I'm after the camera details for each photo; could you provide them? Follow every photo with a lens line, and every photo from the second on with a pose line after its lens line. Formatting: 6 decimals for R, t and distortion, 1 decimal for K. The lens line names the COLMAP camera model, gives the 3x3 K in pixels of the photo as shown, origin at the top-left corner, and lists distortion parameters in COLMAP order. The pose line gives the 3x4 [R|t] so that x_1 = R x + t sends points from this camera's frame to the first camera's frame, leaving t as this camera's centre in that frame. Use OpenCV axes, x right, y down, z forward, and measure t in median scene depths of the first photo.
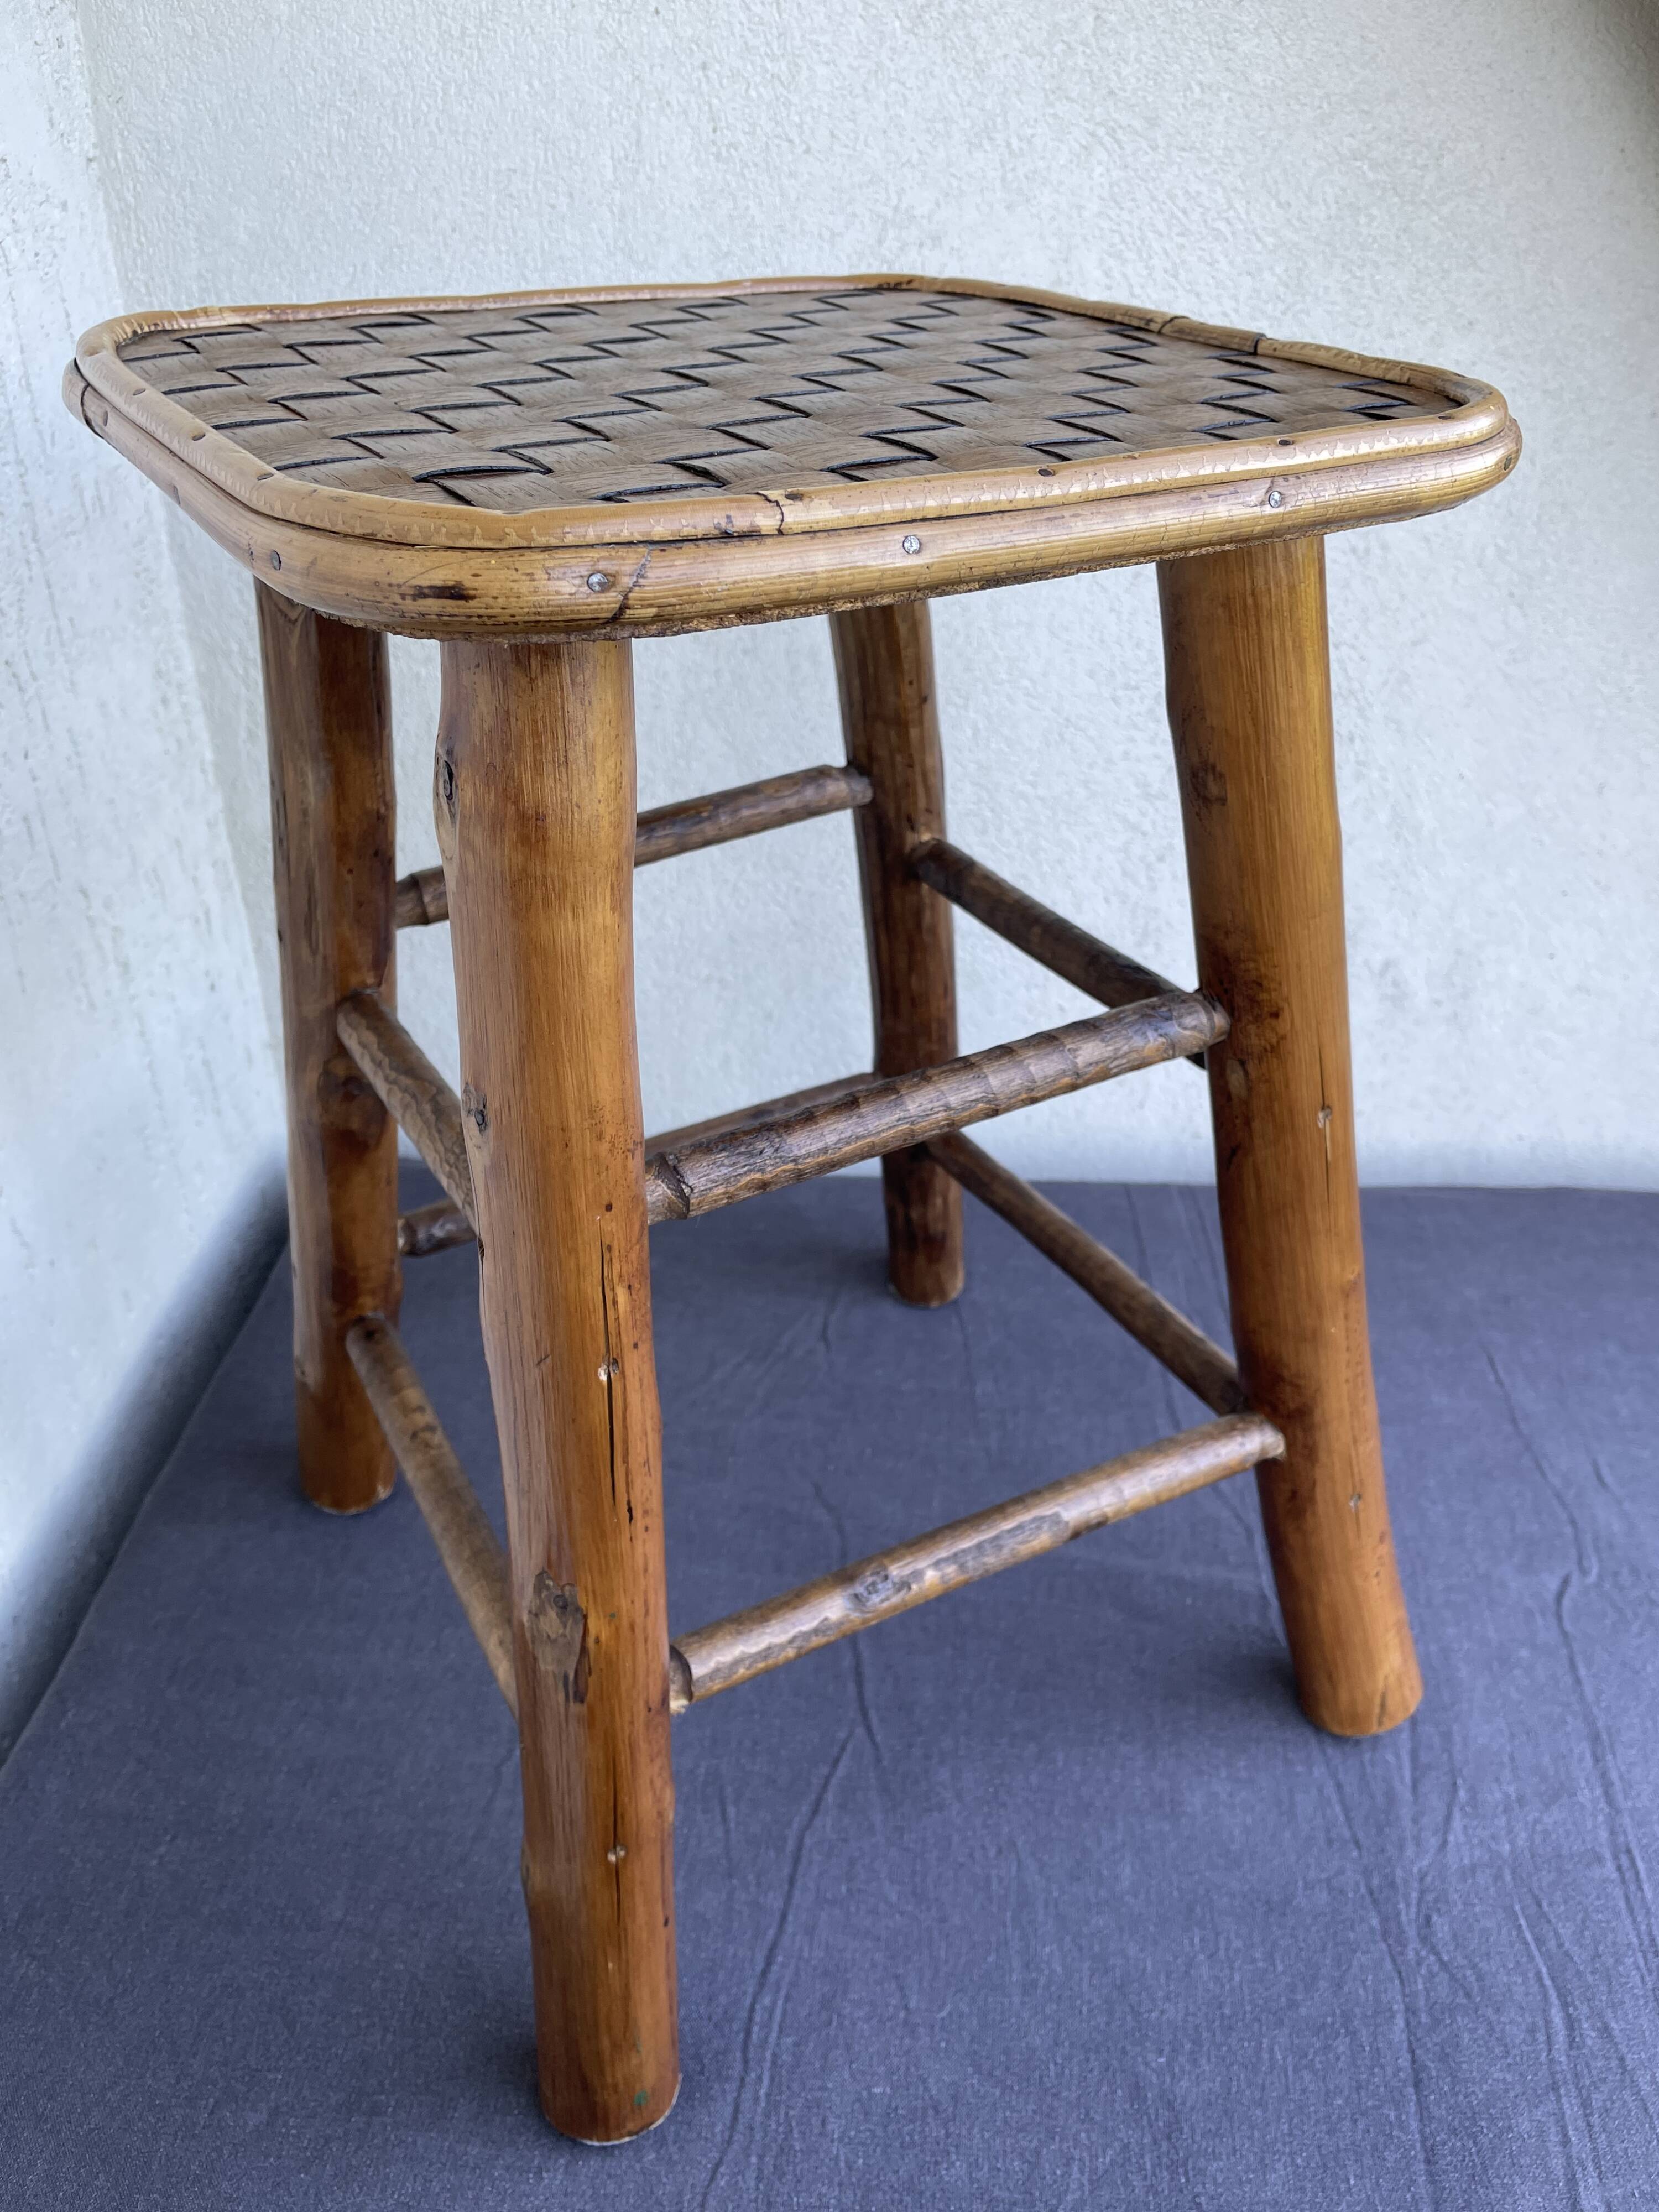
lens RADIAL K [[1729.7, 0, 868.4], [0, 1729.7, 1123.0], [0, 0, 1]] dist [0.071127, -0.114407]
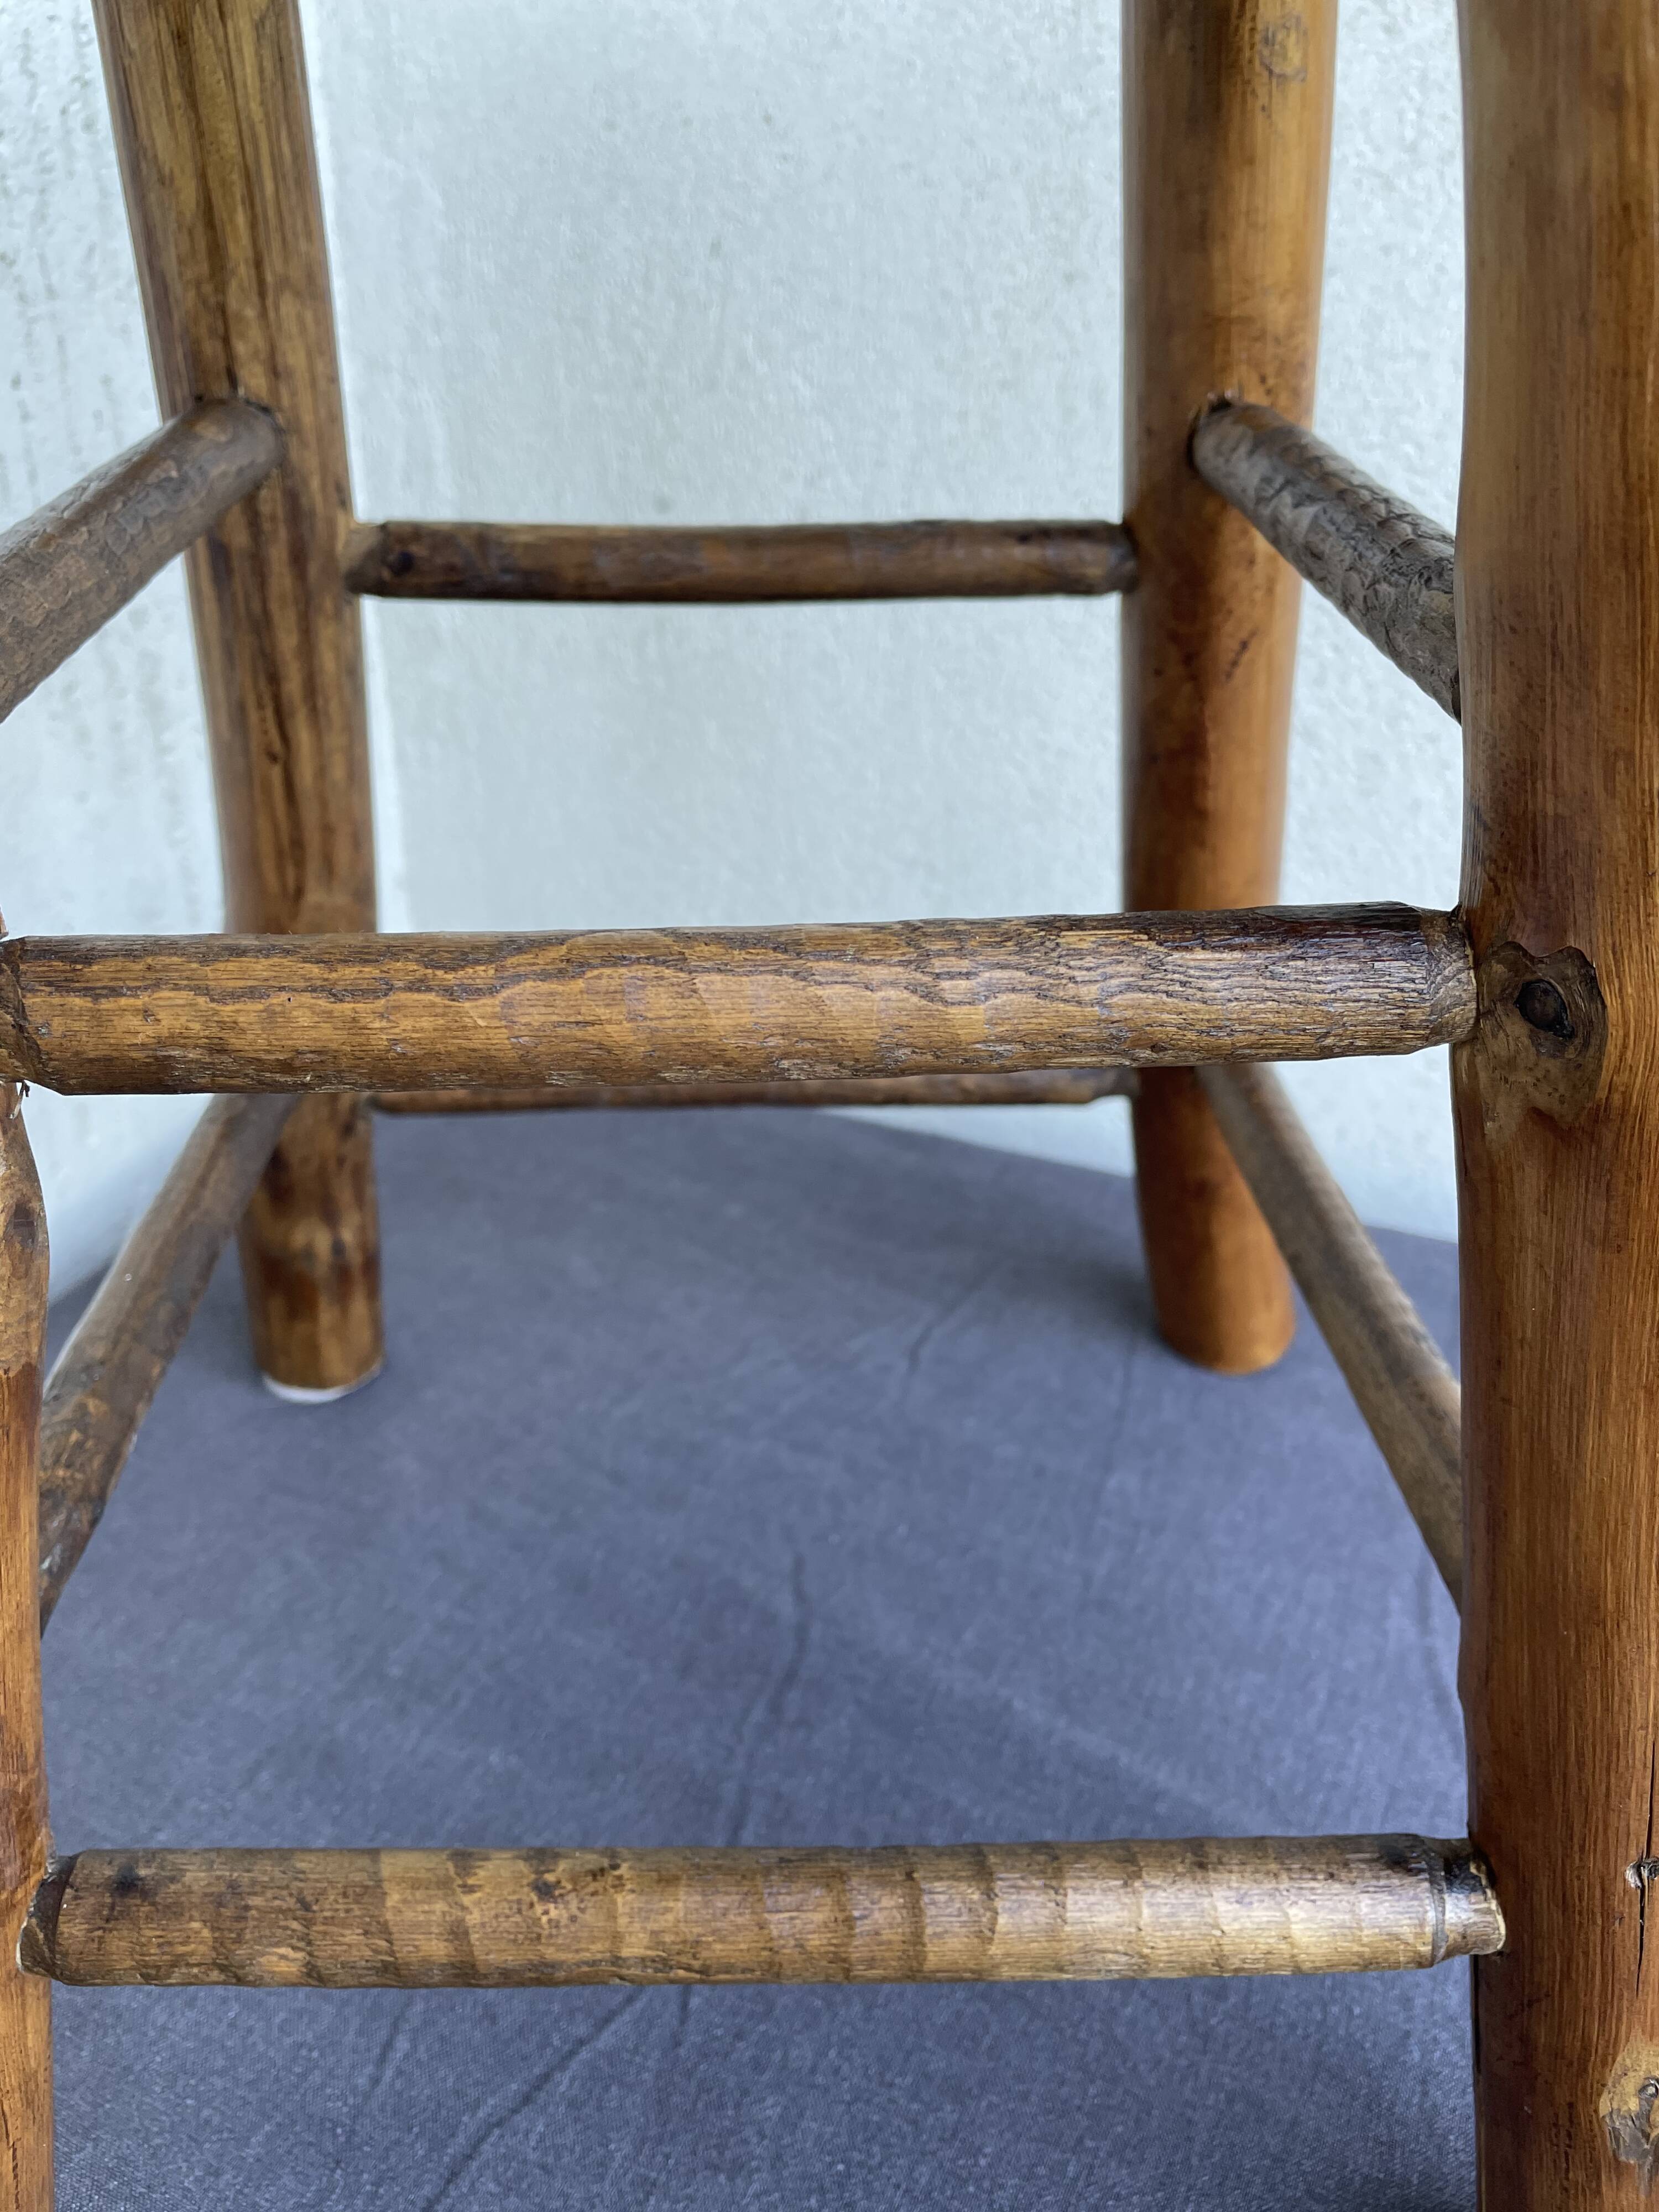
lens RADIAL K [[1729.7, 0, 816.1], [0, 1729.7, 1092.5], [0, 0, 1]] dist [0.071127, -0.114407]
pose [[0.934611, 0.164689, -0.315246, 0.157353], [-0.187309, 0.981375, -0.042633, 0.069948], [0.302353, 0.098894, 0.948052, 0.396107]]
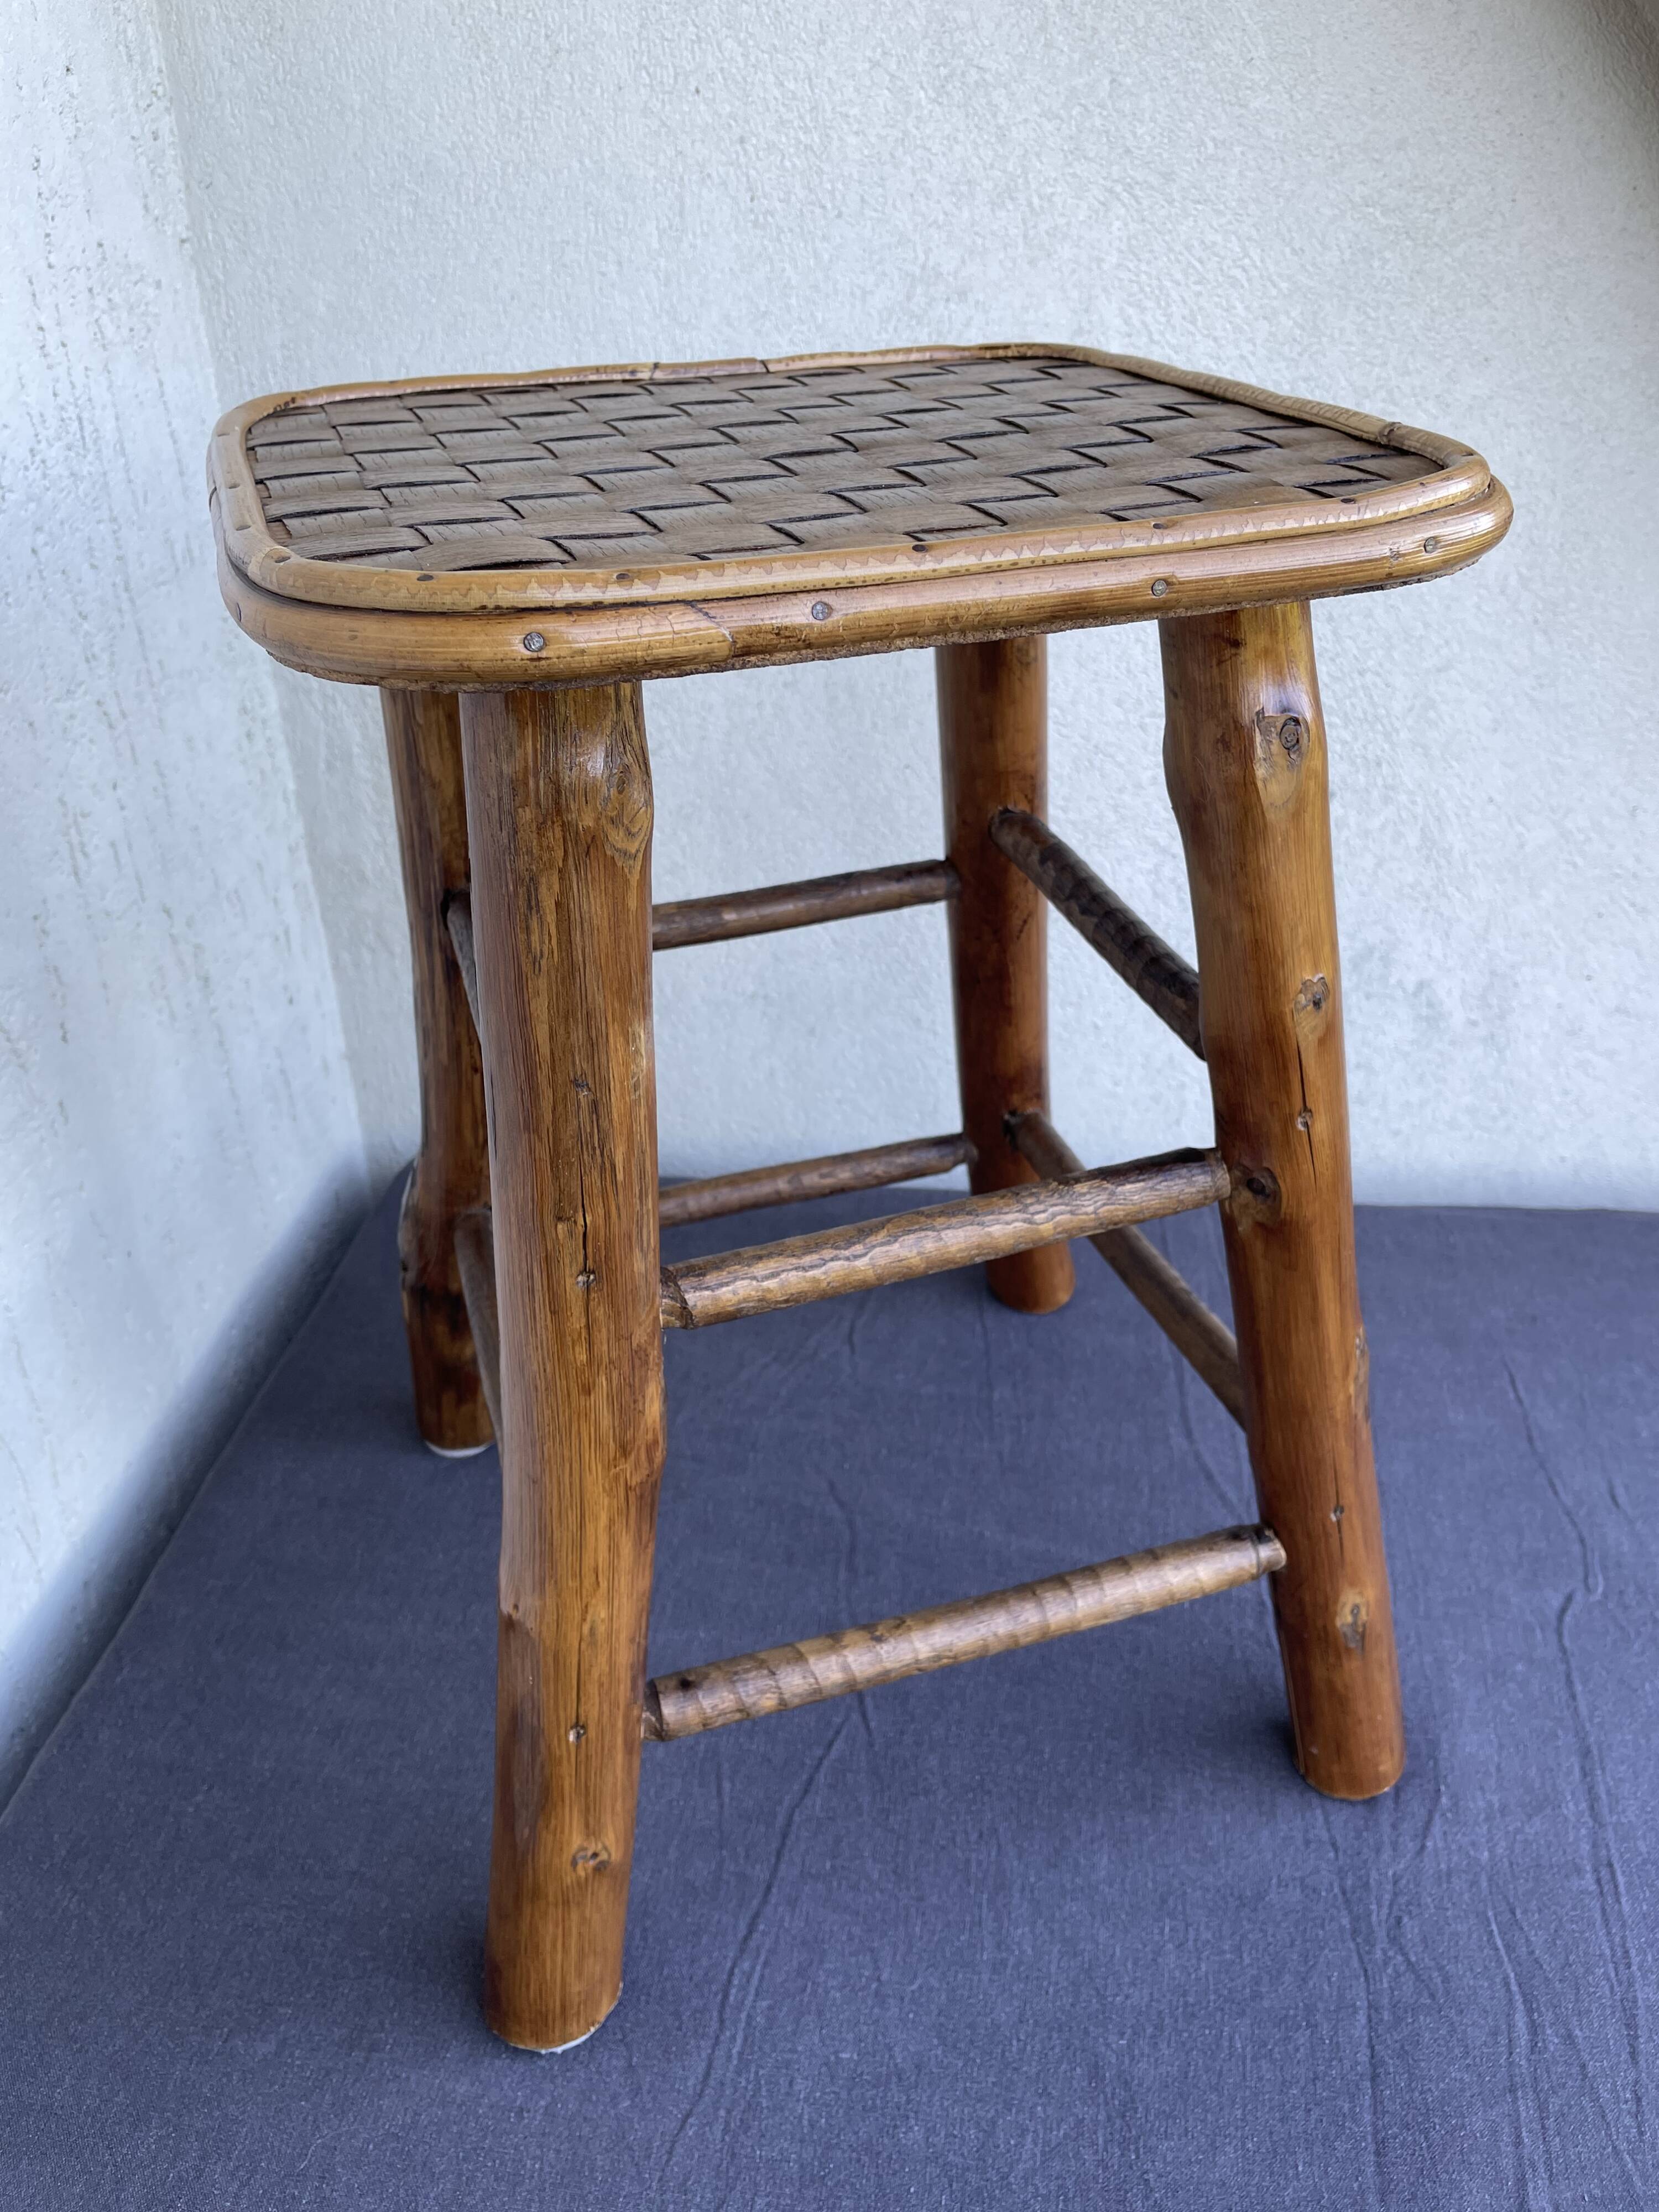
lens RADIAL K [[1729.7, 0, 838.4], [0, 1729.7, 1097.3], [0, 0, 1]] dist [0.071127, -0.114407]
pose [[0.996384, 0.010372, -0.084328, 0.062569], [-0.012710, 0.999548, -0.027233, 0.007518], [0.084007, 0.028206, 0.996066, -0.042403]]
